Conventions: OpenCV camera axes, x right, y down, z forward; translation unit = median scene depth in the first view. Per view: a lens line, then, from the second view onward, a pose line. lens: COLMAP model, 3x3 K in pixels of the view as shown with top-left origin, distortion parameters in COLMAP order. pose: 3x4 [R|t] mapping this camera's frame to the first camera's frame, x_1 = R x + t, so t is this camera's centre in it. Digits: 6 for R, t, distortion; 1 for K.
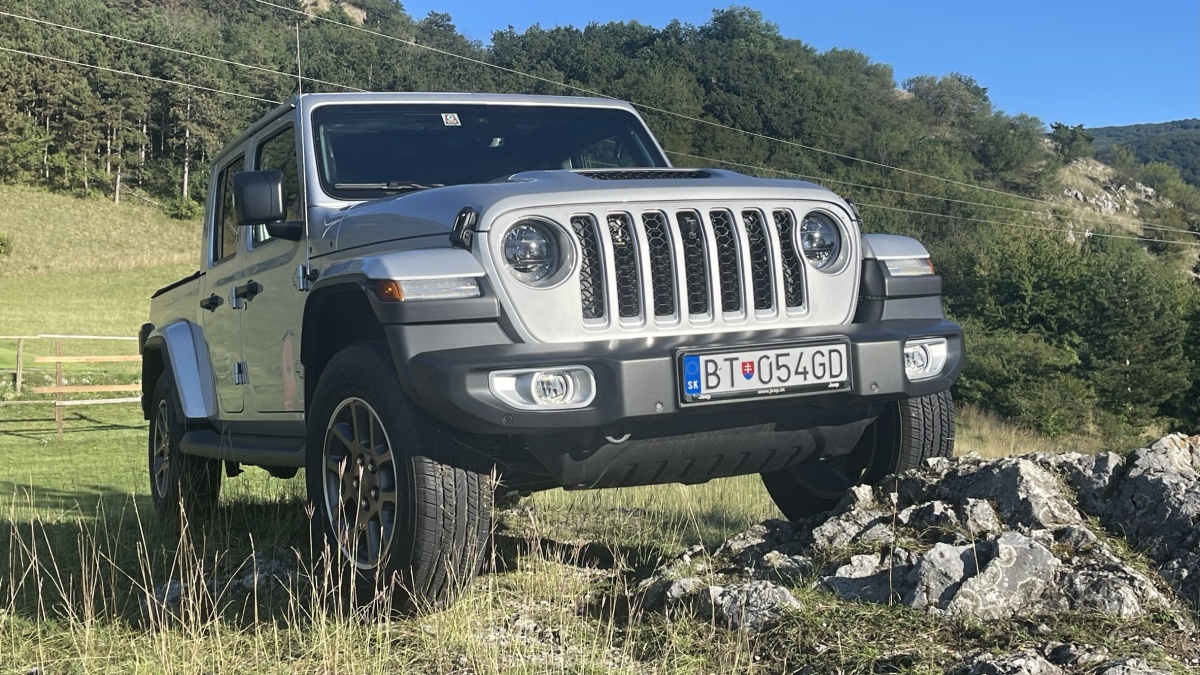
lens RADIAL K [[1416.0, 0, 596.7], [0, 1416.0, 334.2], [0, 0, 1]] dist [0.016836, -0.014131]
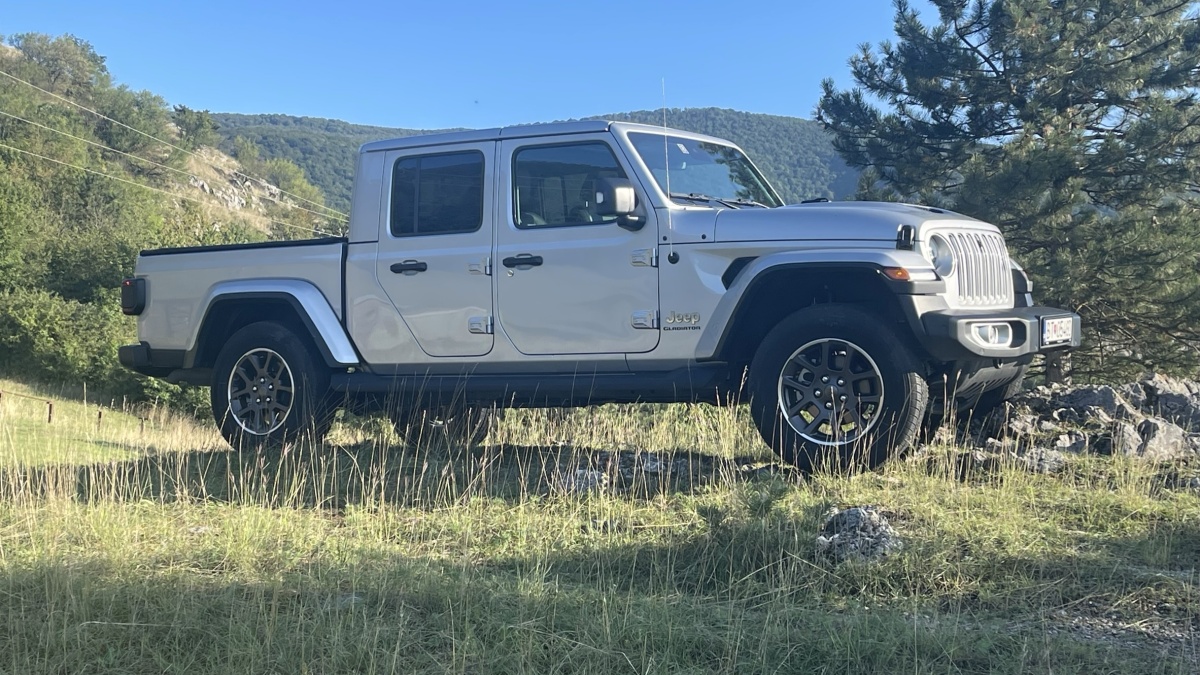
lens RADIAL K [[1592.7, 0, 600.0], [0, 1592.7, 337.5], [0, 0, 1]] dist [0.014926, -0.018720]
pose [[0.824158, 0.037420, 0.565122, -0.036903], [-0.038247, 0.999214, -0.010386, 0.001908], [-0.565066, -0.013055, 0.824942, -0.008675]]
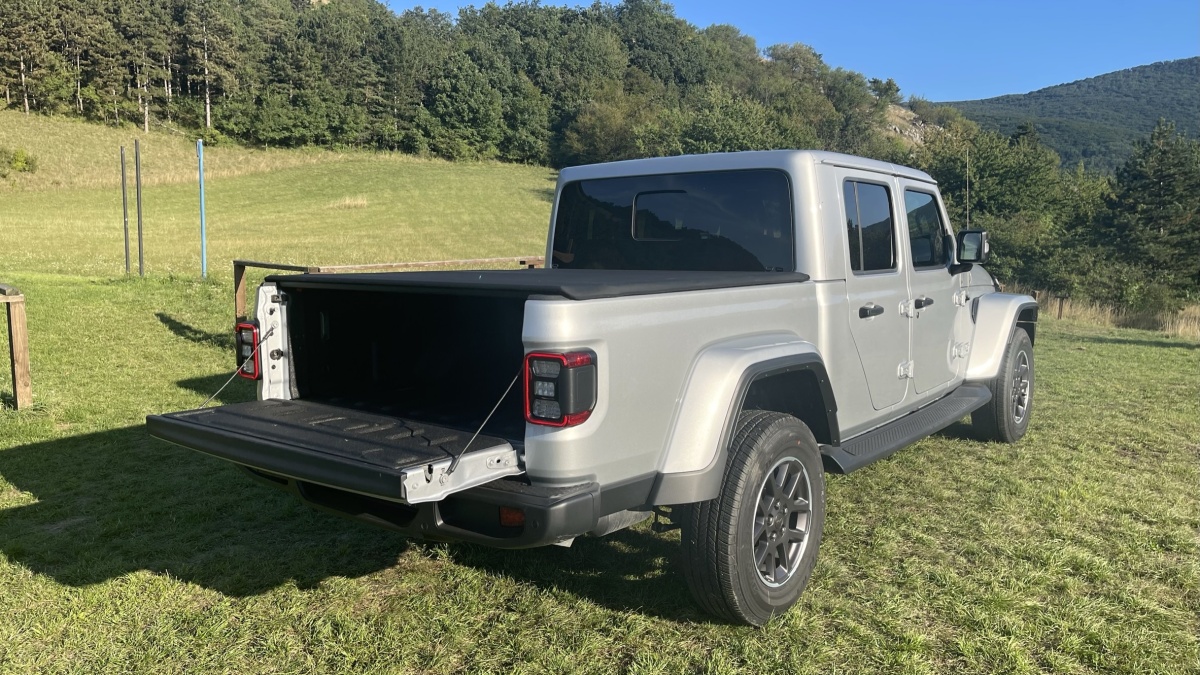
lens RADIAL K [[888.7, 0, 600.0], [0, 888.7, 337.5], [0, 0, 1]] dist [0.038360, -0.060862]
pose [[0.995761, -0.036077, 0.084611, -0.028106], [0.027401, 0.994454, 0.101542, 0.007577], [-0.087806, -0.098793, 0.991227, 0.169972]]
